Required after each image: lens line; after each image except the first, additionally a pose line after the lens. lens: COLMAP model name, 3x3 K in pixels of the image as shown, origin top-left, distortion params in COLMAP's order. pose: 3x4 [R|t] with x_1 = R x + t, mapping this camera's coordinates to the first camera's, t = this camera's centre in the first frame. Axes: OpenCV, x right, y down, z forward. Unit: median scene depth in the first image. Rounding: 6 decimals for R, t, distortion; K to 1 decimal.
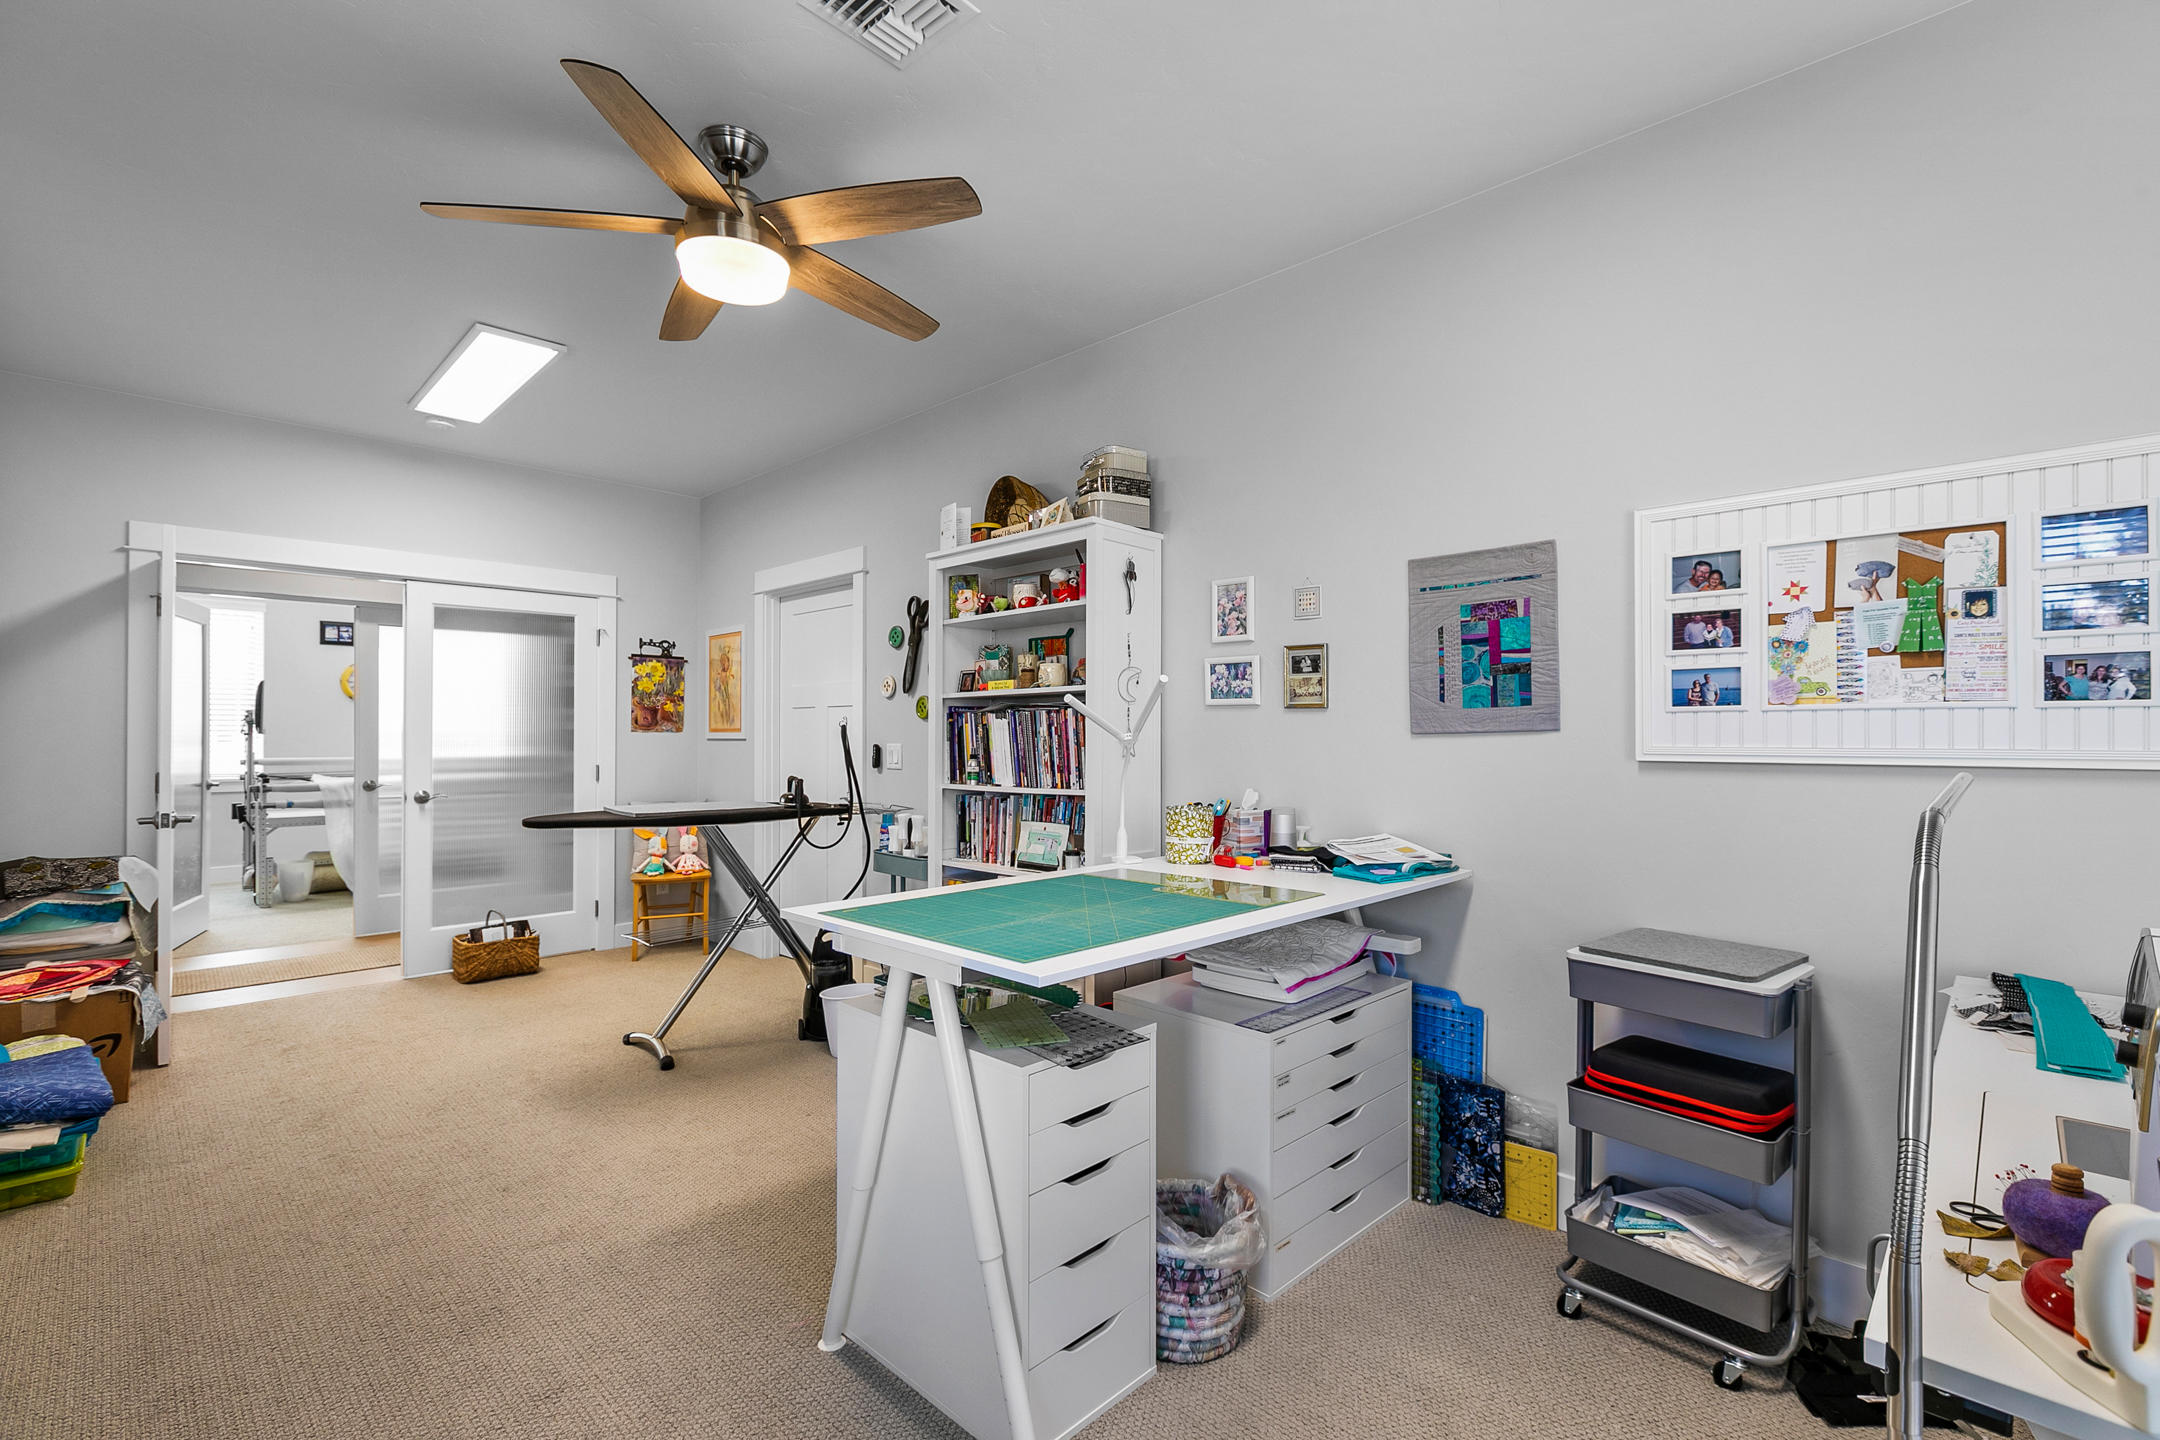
lens RADIAL K [[961.4, 0, 1080.0], [0, 961.4, 720.0], [0, 0, 1]] dist [-0.001029, -0.000021]
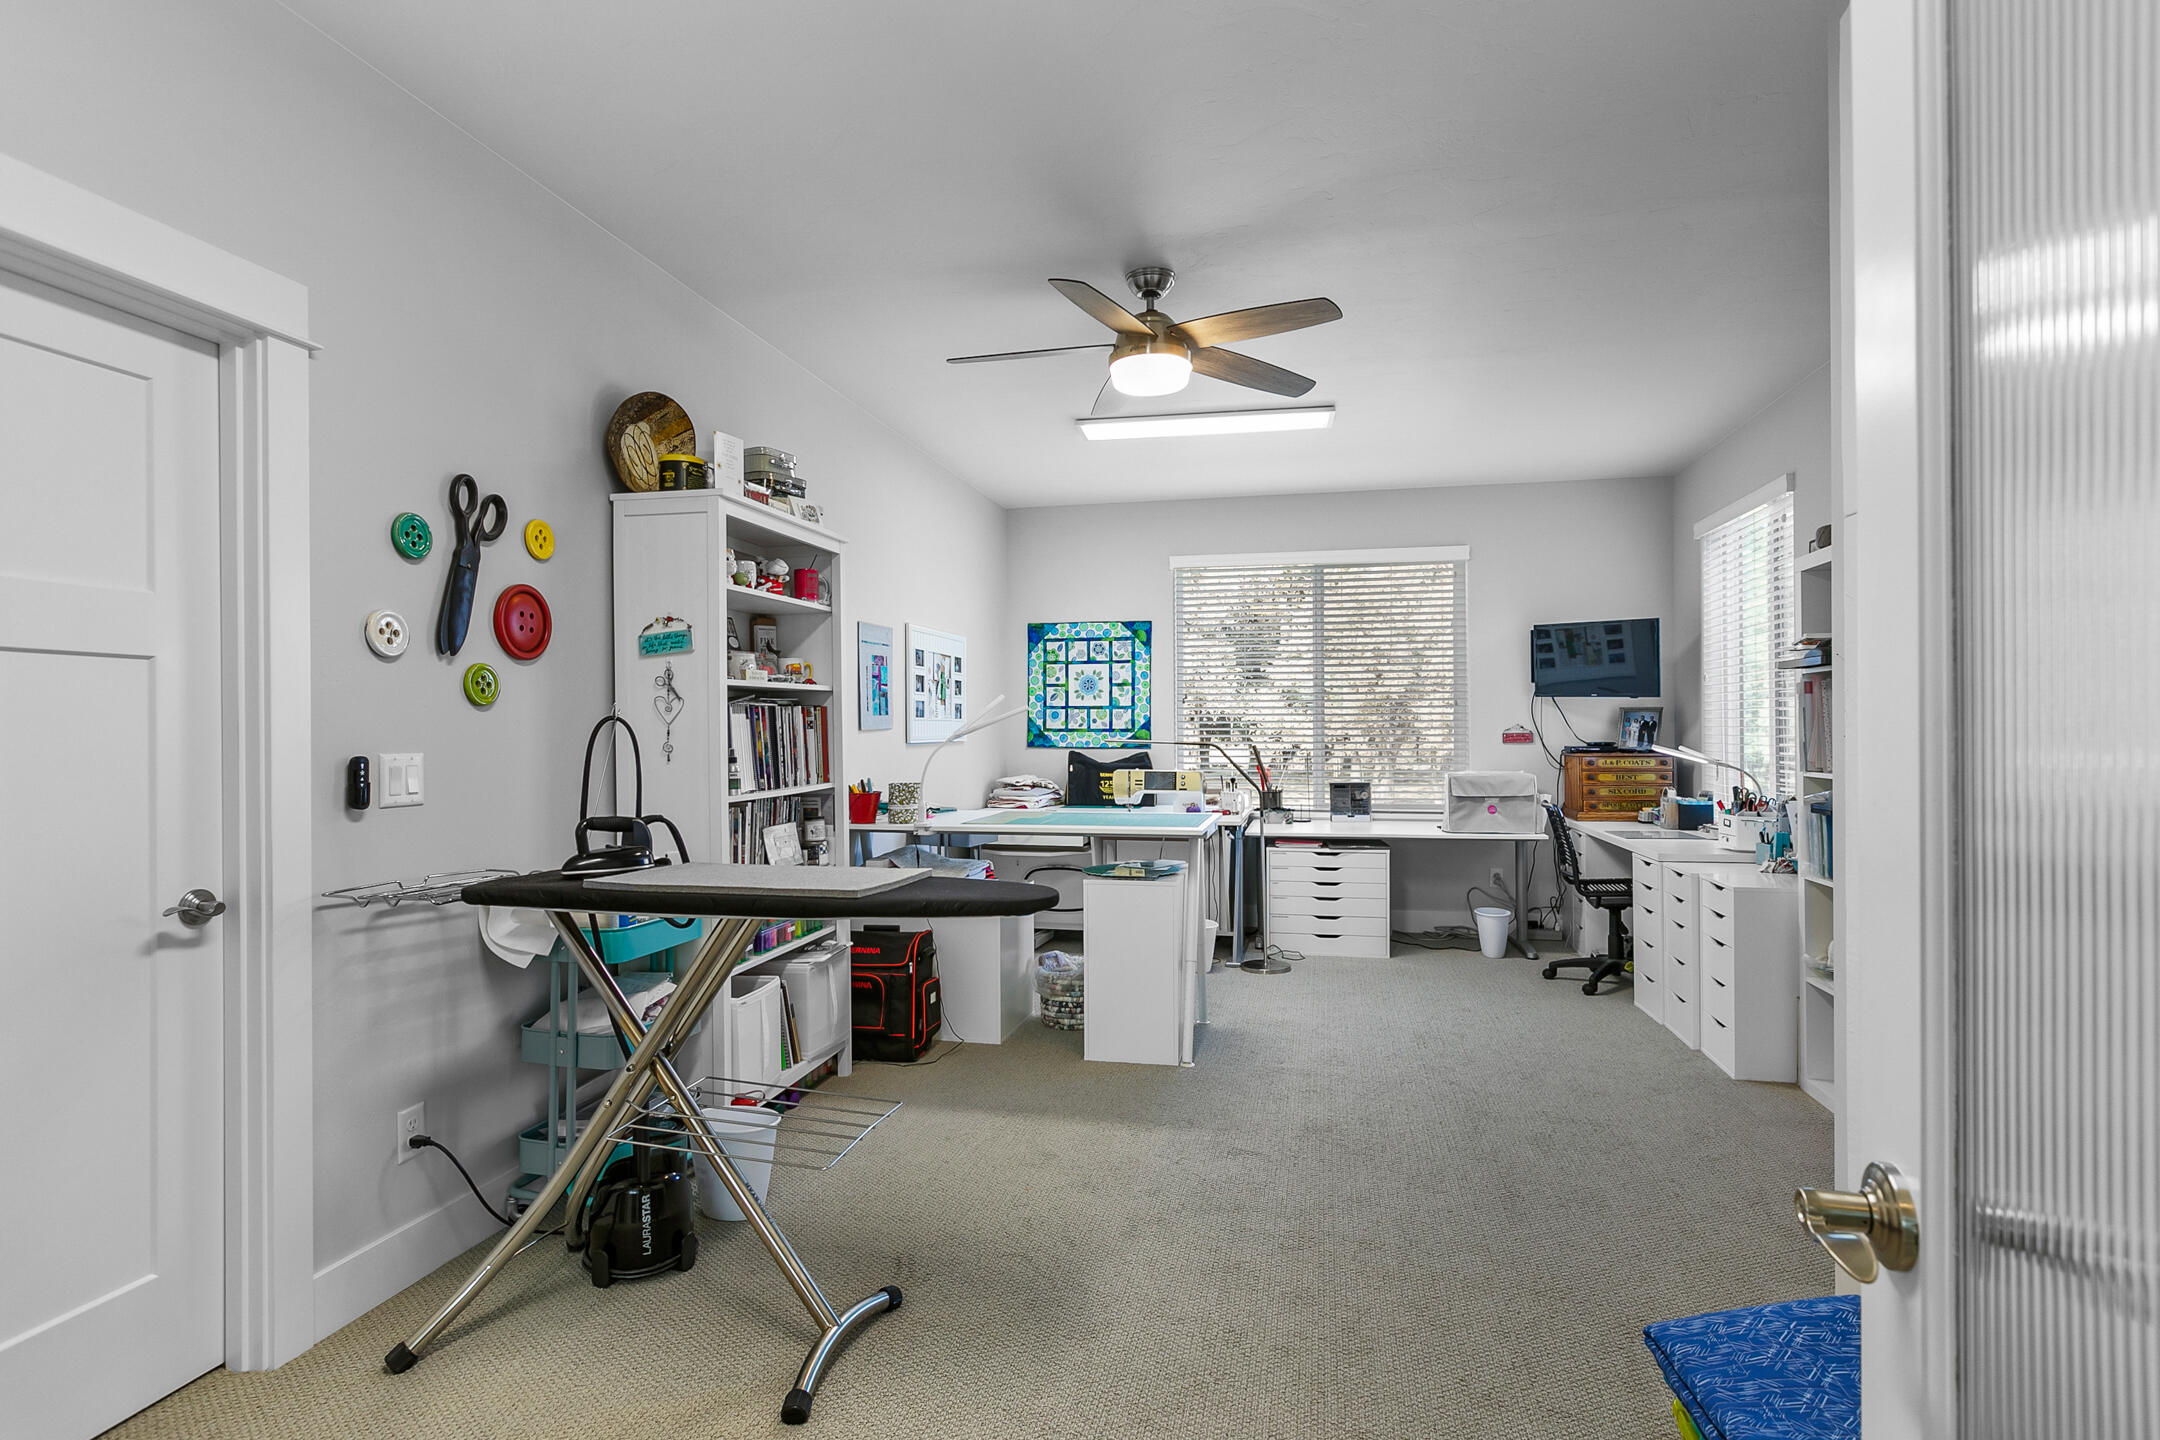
lens RADIAL K [[1112.7, 0, 1080.0], [0, 1112.7, 720.0], [0, 0, 1]] dist [0.000192, 0.000013]
pose [[-0.533684, 0.012755, 0.845588, -0.885111], [-0.001950, 0.999865, -0.016313, 0.016591], [-0.845682, -0.010355, -0.533587, 1.052045]]
